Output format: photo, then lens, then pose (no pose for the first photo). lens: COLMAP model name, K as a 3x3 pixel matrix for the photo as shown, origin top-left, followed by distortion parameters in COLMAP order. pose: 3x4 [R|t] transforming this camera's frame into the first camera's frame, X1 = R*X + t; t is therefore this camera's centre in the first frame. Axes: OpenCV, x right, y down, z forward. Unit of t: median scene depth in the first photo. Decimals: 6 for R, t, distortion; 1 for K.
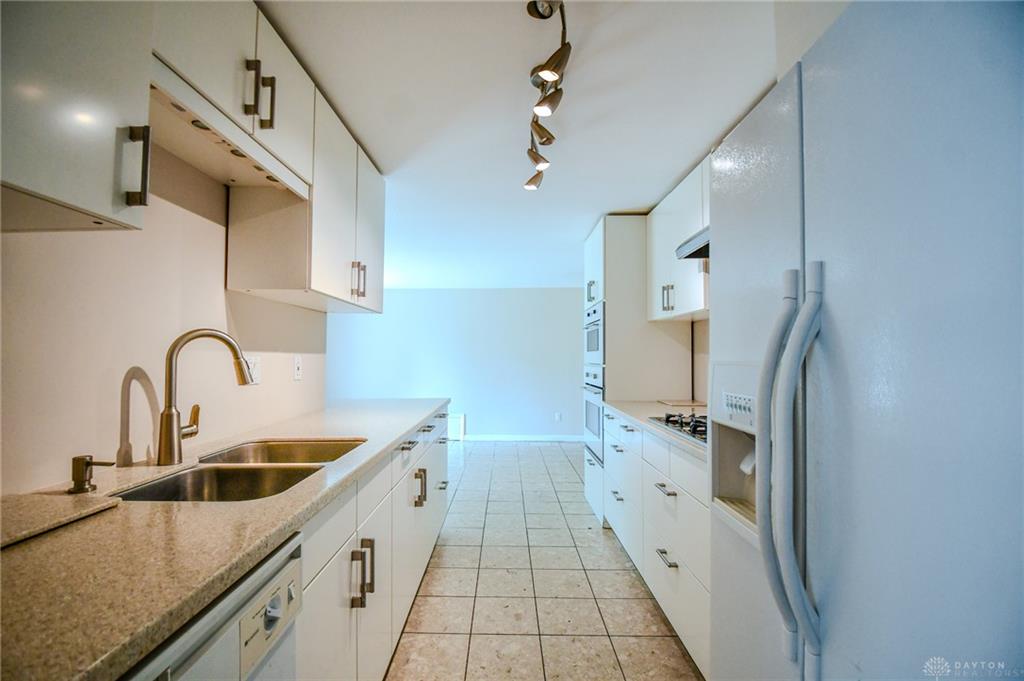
lens RADIAL K [[445.0, 0, 499.6], [0, 445.0, 346.6], [0, 0, 1]] dist [0.010571, -0.018141]
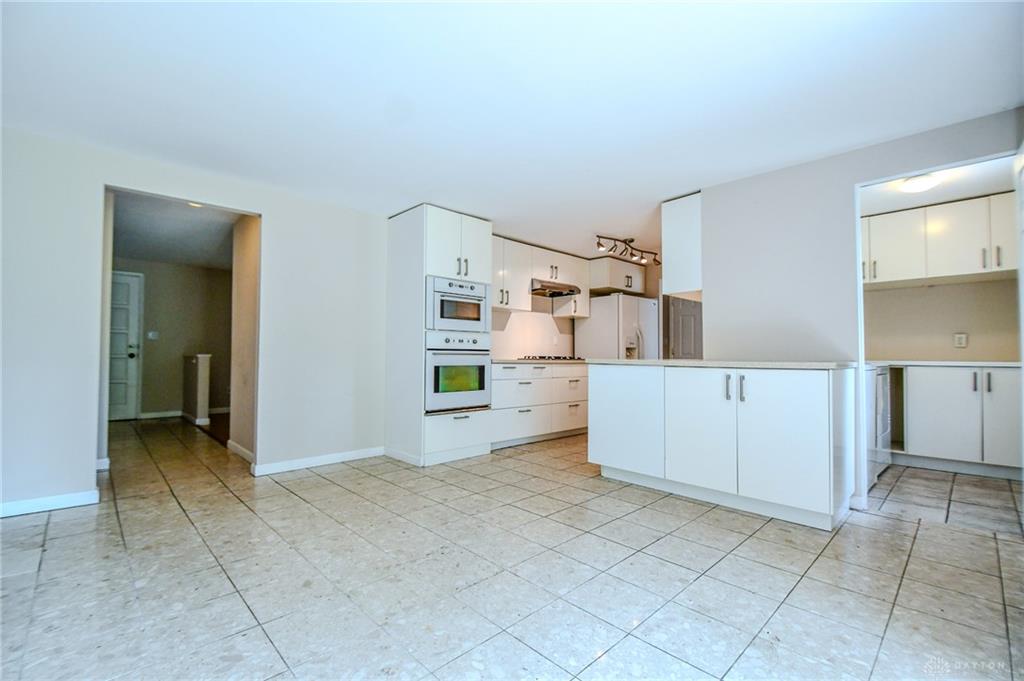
lens RADIAL K [[445.0, 0, 499.6], [0, 445.0, 346.6], [0, 0, 1]] dist [0.010571, -0.018141]
pose [[-0.696685, 0.008587, 0.717326, -1.061381], [-0.025351, 0.999009, -0.036580, 0.184906], [-0.716929, -0.043670, -0.695777, 2.701403]]
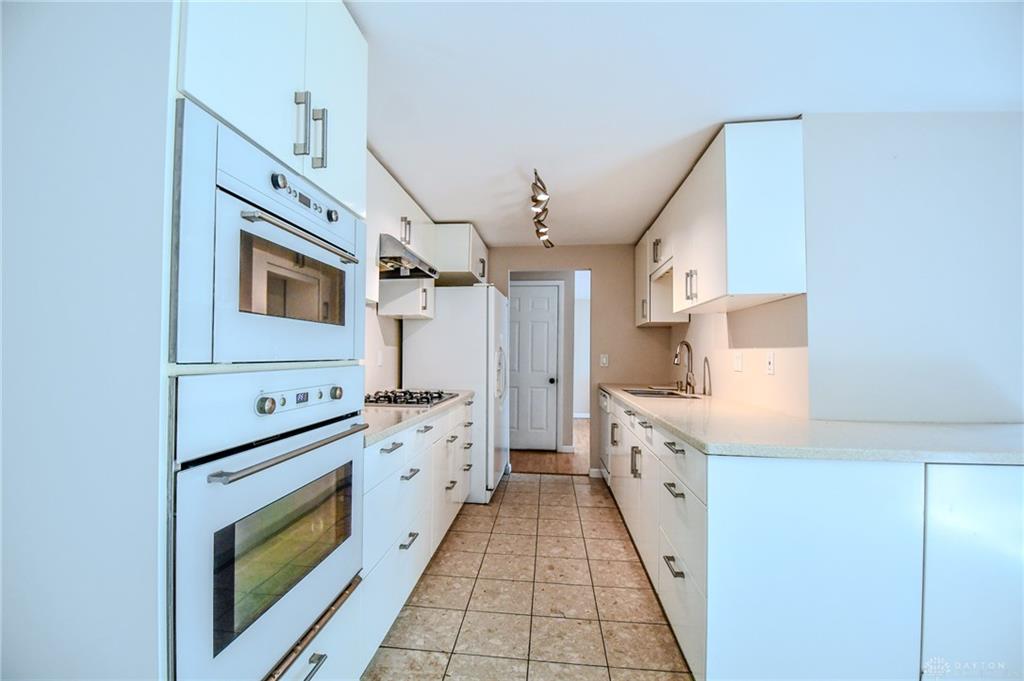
lens RADIAL K [[445.0, 0, 499.6], [0, 445.0, 346.6], [0, 0, 1]] dist [0.010571, -0.018141]
pose [[-0.995130, -0.010248, 0.098034, 0.062308], [-0.014363, 0.999041, -0.041365, 0.061702], [-0.097516, -0.042571, -0.994323, 2.043107]]
